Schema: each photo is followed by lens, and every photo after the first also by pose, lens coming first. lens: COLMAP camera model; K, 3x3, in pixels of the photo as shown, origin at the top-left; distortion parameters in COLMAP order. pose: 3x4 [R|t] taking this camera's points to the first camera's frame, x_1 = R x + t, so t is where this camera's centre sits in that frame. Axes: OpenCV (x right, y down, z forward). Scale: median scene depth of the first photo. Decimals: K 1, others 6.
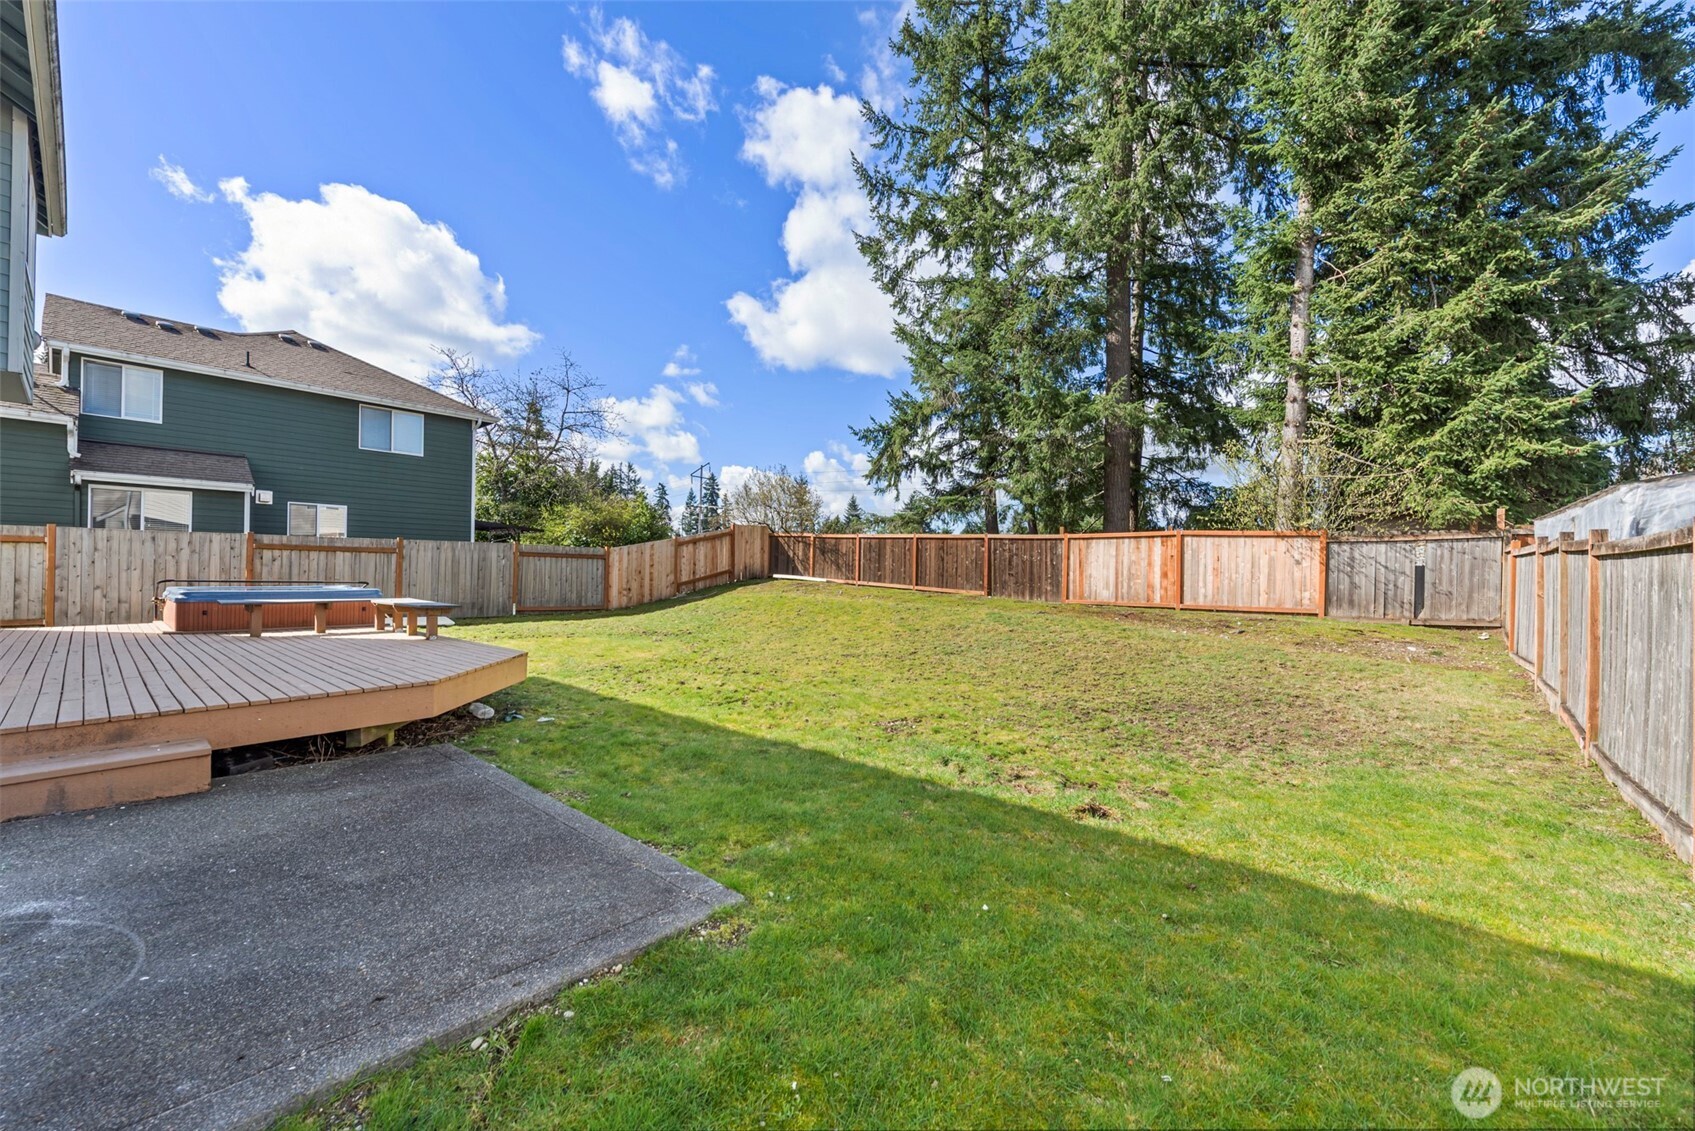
lens RADIAL K [[670.5, 0, 847.5], [0, 670.5, 565.5], [0, 0, 1]] dist [0.002130, 0.000179]
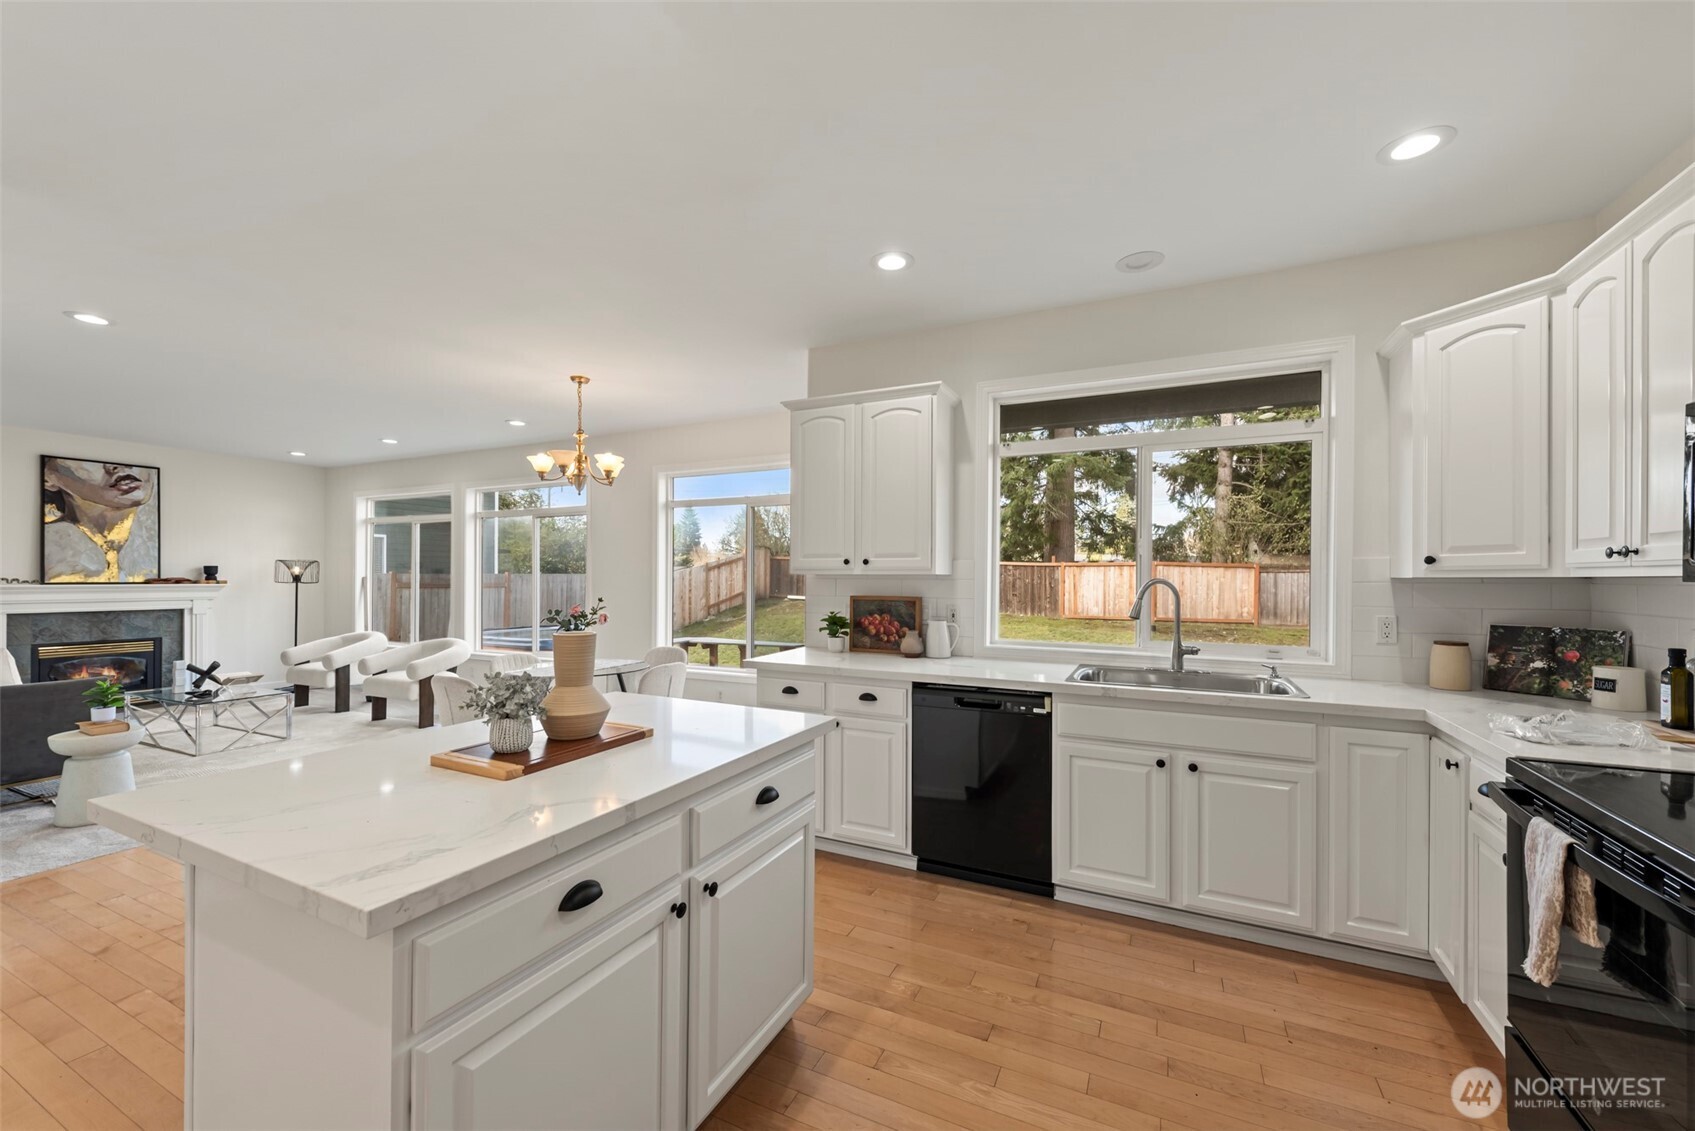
lens RADIAL K [[670.5, 0, 847.5], [0, 670.5, 565.5], [0, 0, 1]] dist [0.002130, 0.000179]
pose [[0.966512, -0.004477, 0.256584, -0.402542], [0.006986, 0.999936, -0.008869, -0.034855], [-0.256528, 0.010365, 0.966481, -0.113862]]
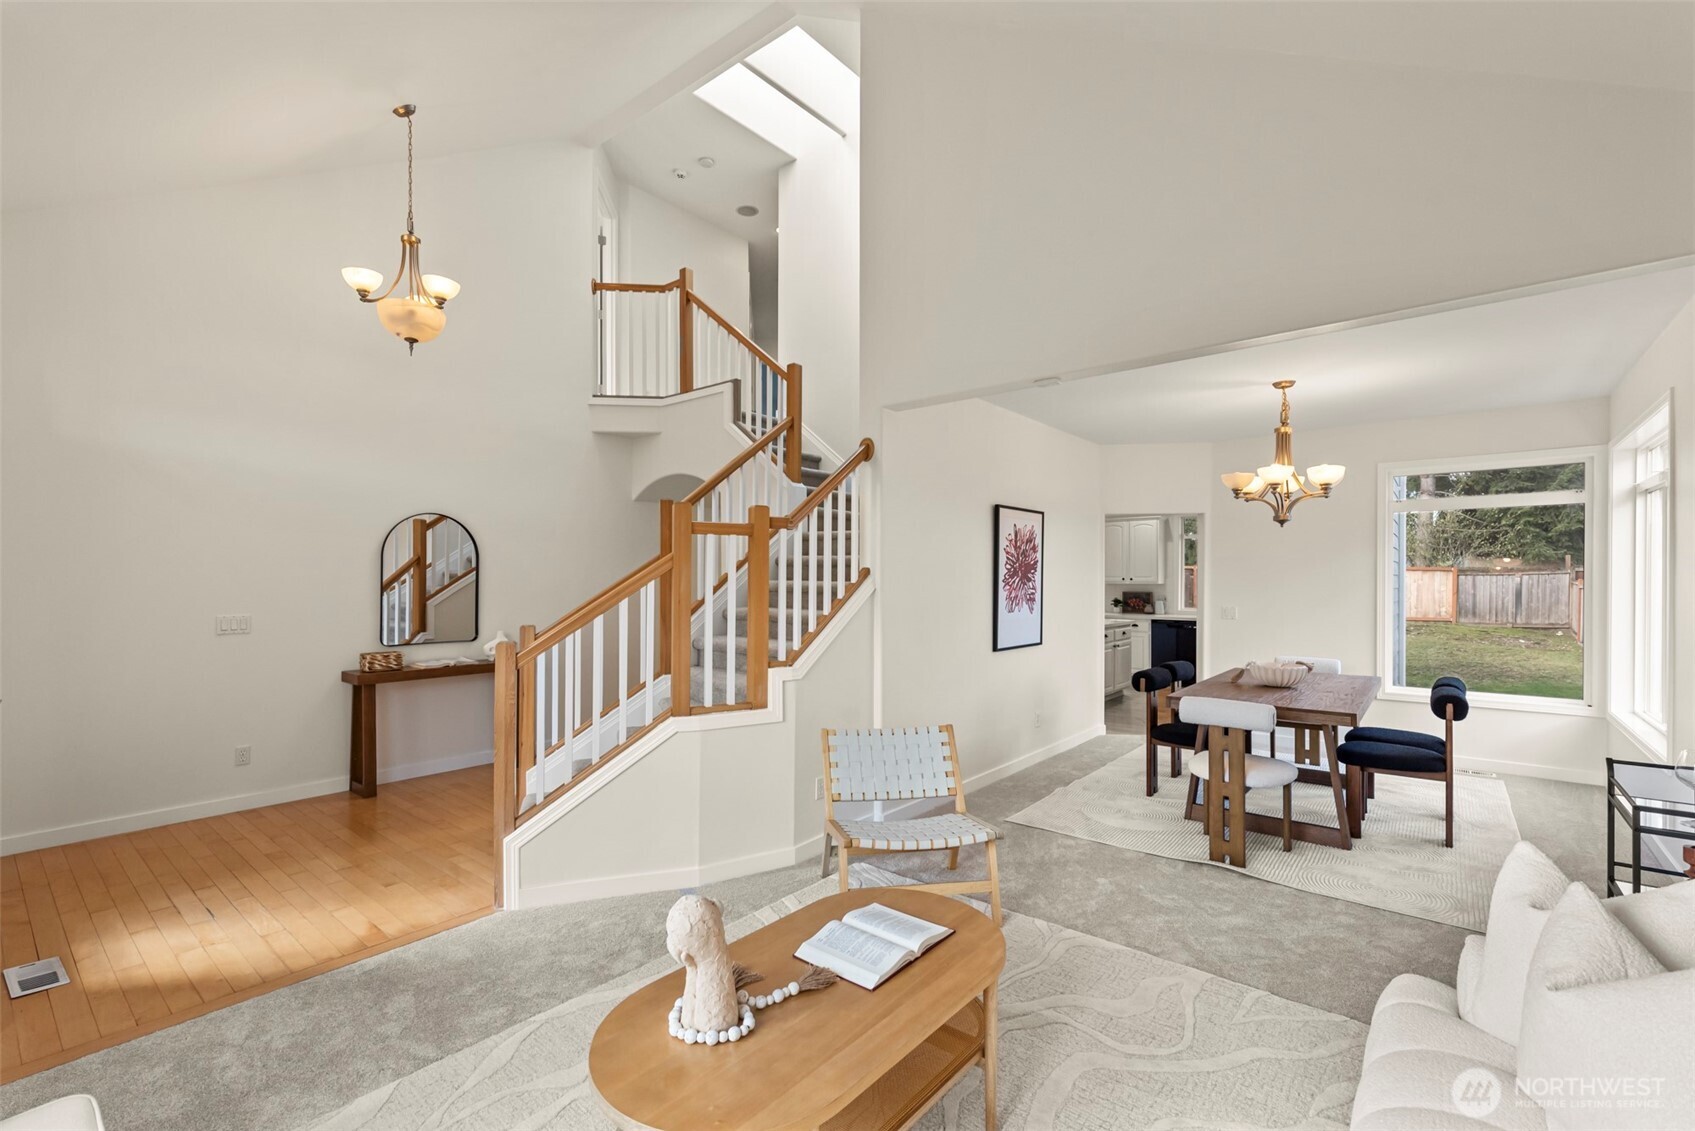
lens RADIAL K [[749.7, 0, 847.5], [0, 749.7, 565.5], [0, 0, 1]] dist [0.001847, 0.000264]
pose [[0.999584, -0.007125, 0.027944, -0.615286], [0.007253, 0.999964, -0.004450, -0.049050], [-0.027912, 0.004651, 0.999600, -0.572832]]
